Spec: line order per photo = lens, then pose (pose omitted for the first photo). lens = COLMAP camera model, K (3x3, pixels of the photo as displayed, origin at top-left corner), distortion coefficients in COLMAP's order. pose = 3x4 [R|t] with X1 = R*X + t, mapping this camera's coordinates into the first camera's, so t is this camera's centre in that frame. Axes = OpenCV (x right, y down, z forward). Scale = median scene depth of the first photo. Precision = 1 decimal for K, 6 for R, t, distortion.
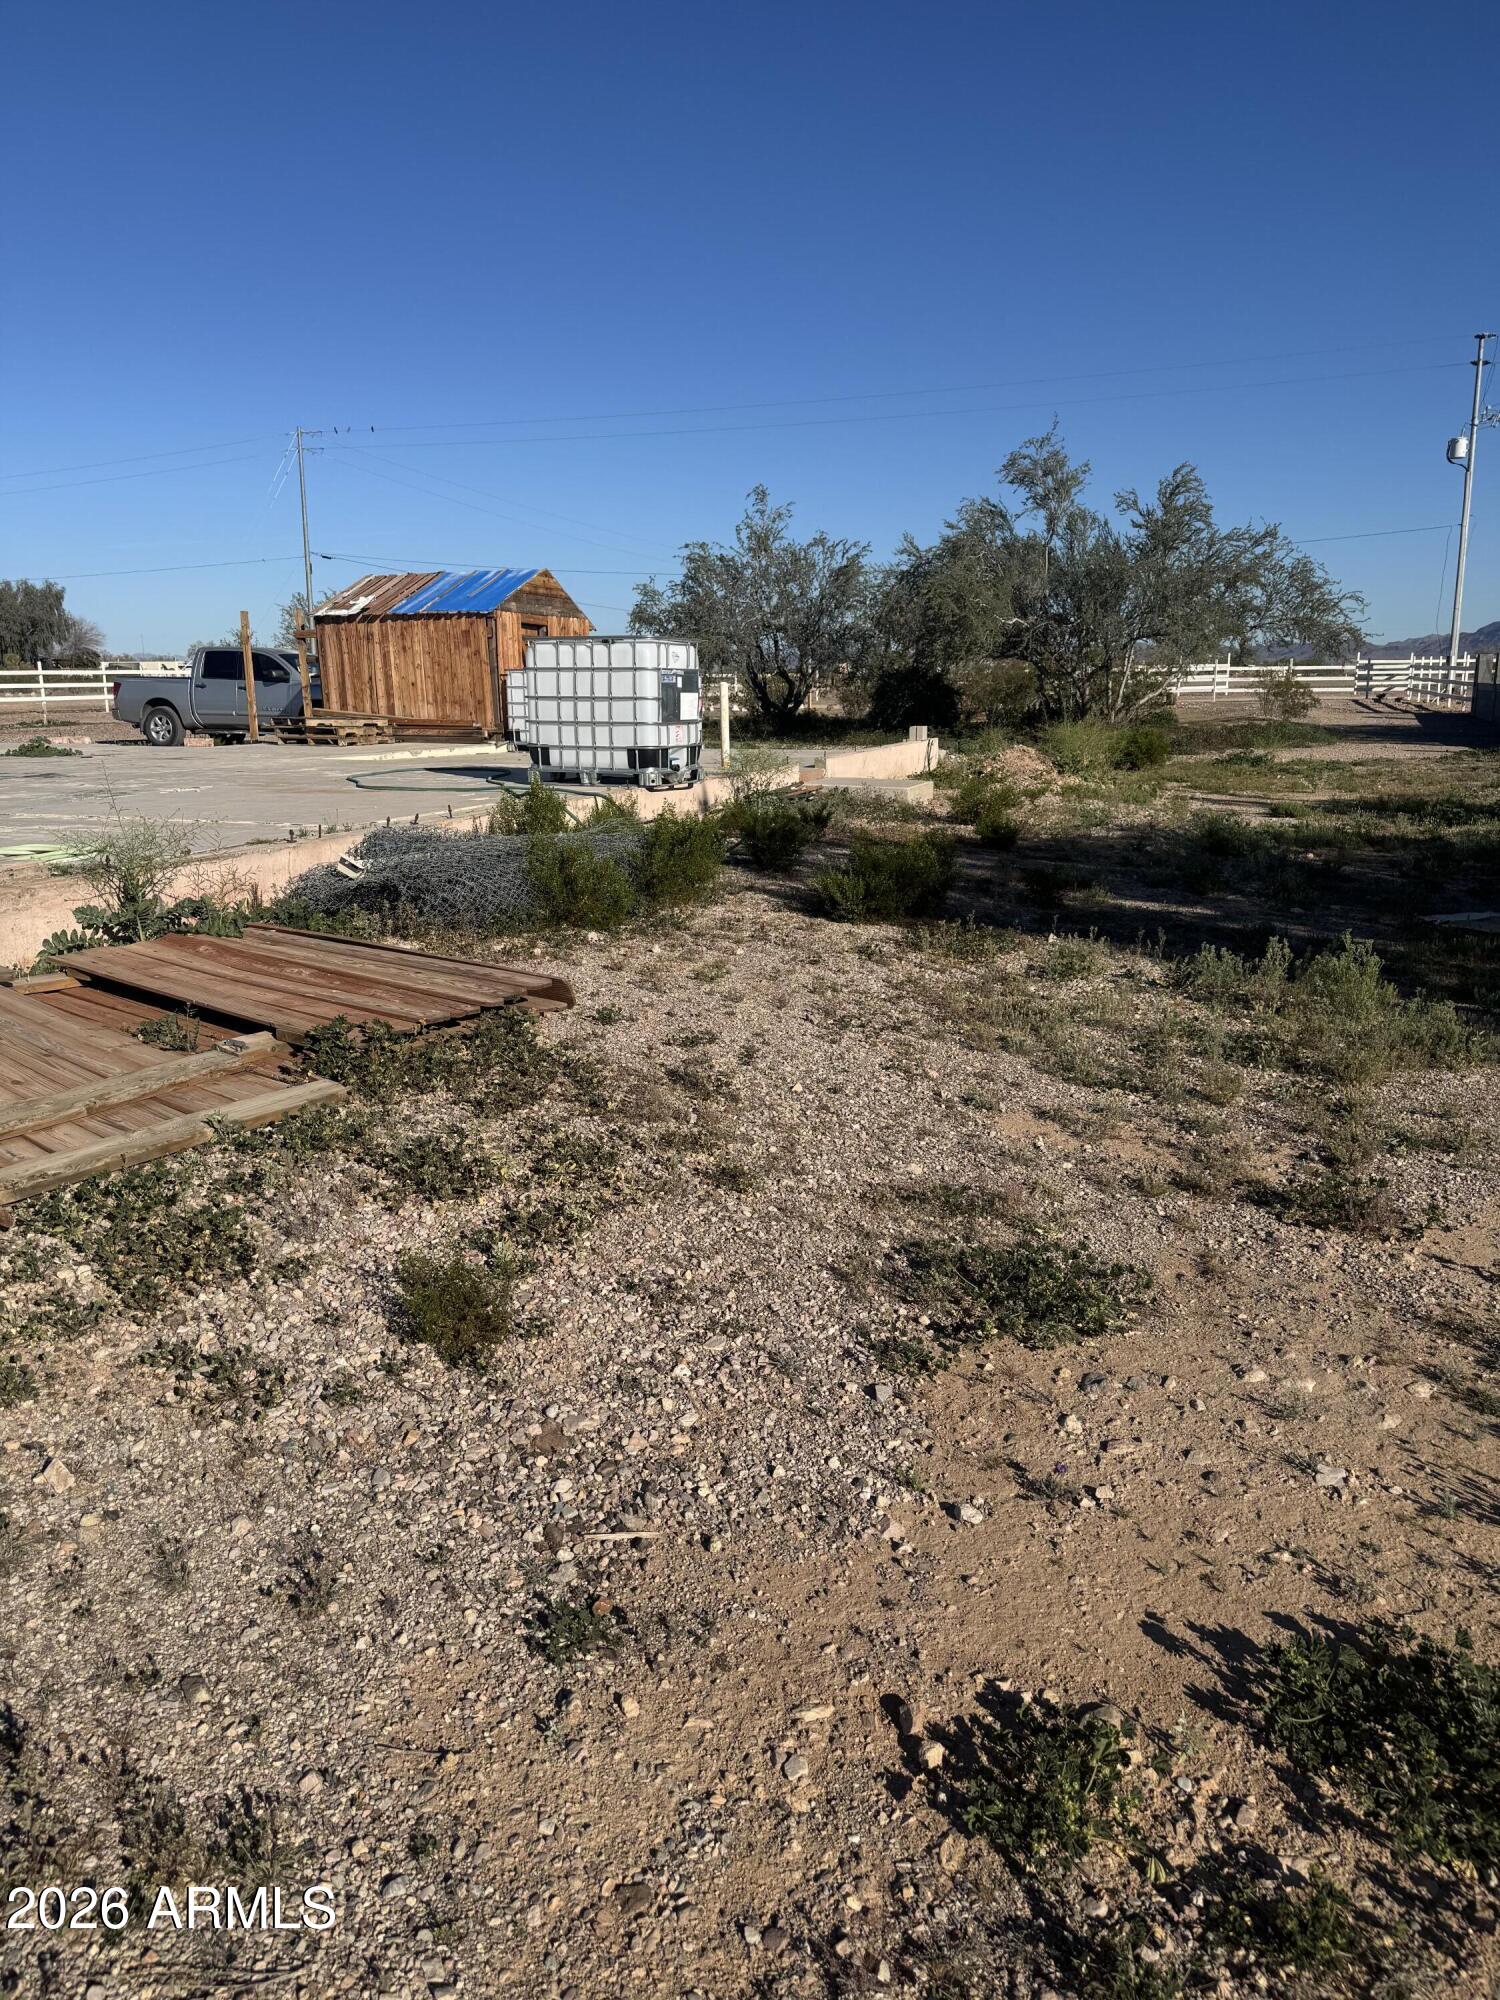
lens RADIAL K [[1383.2, 0, 749.6], [0, 1383.2, 1014.5], [0, 0, 1]] dist [0.079935, -0.095376]
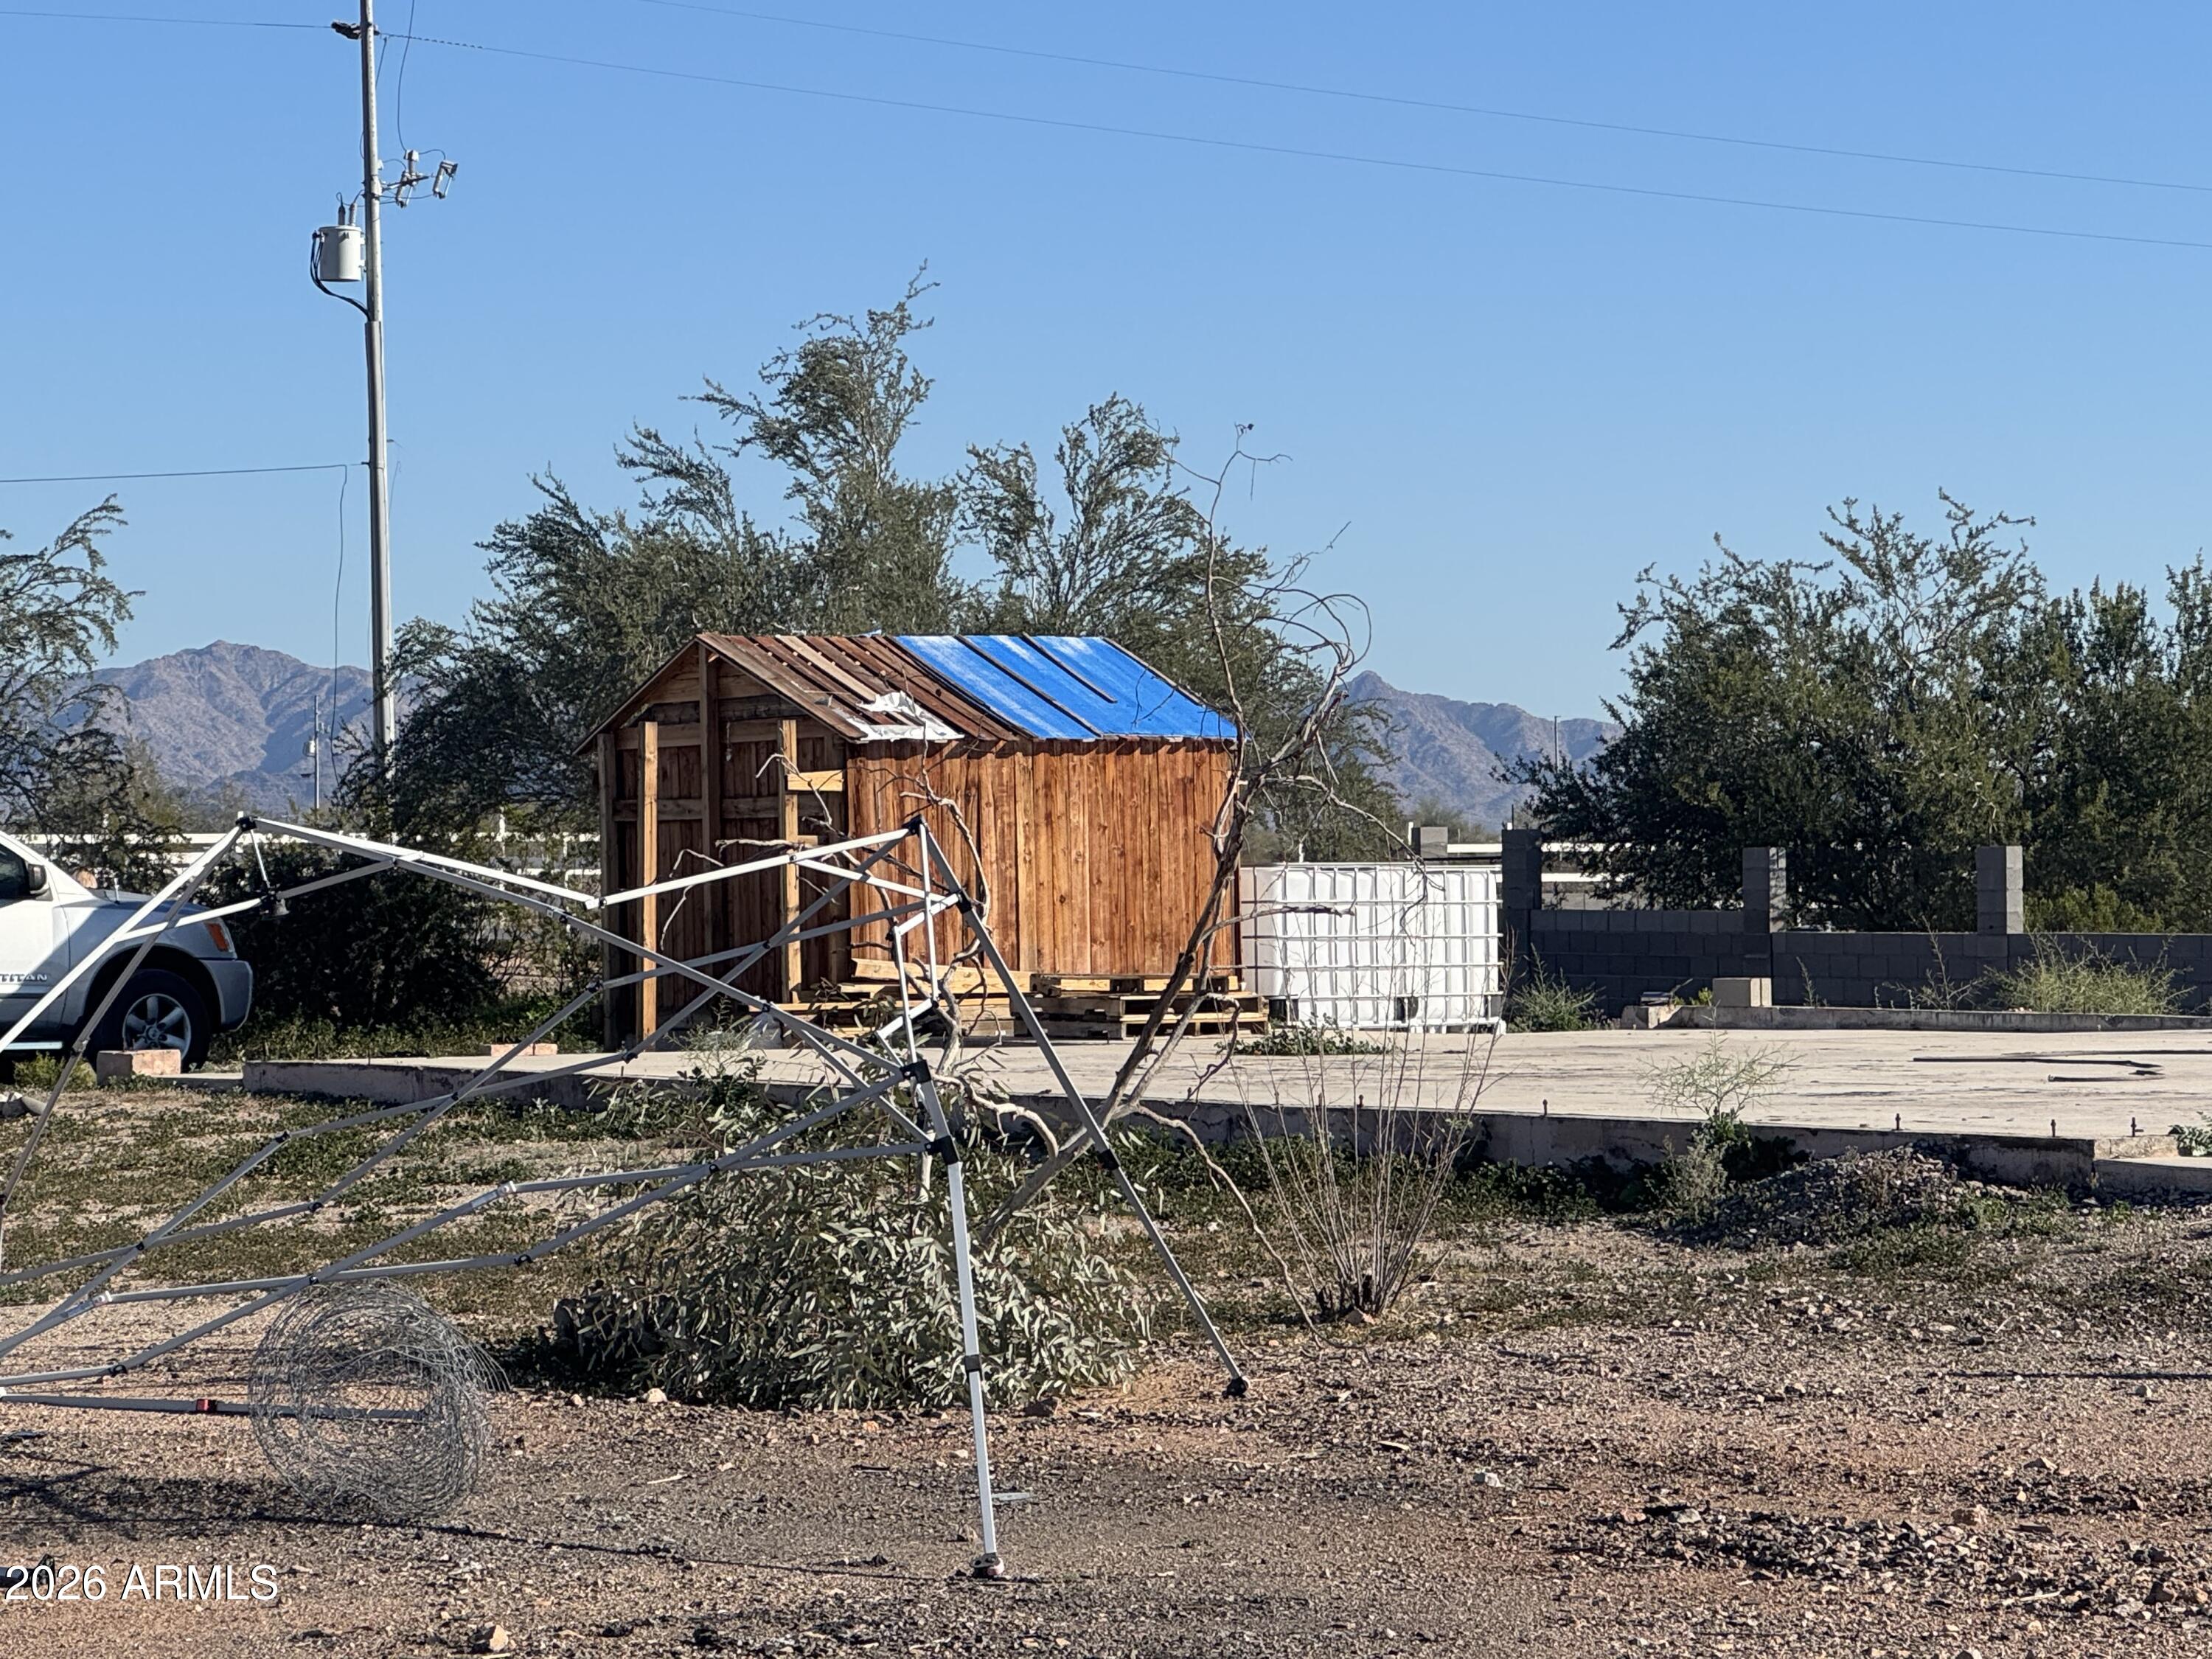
lens RADIAL K [[6723.5, 0, 1095.0], [0, 6723.5, 831.8], [0, 0, 1]] dist [0.025471, 0.000000]
pose [[0.587254, 0.008331, 0.809360, -5.483181], [0.188166, 0.971146, -0.146526, 0.127714], [-0.787227, 0.238342, 0.568742, -0.499322]]
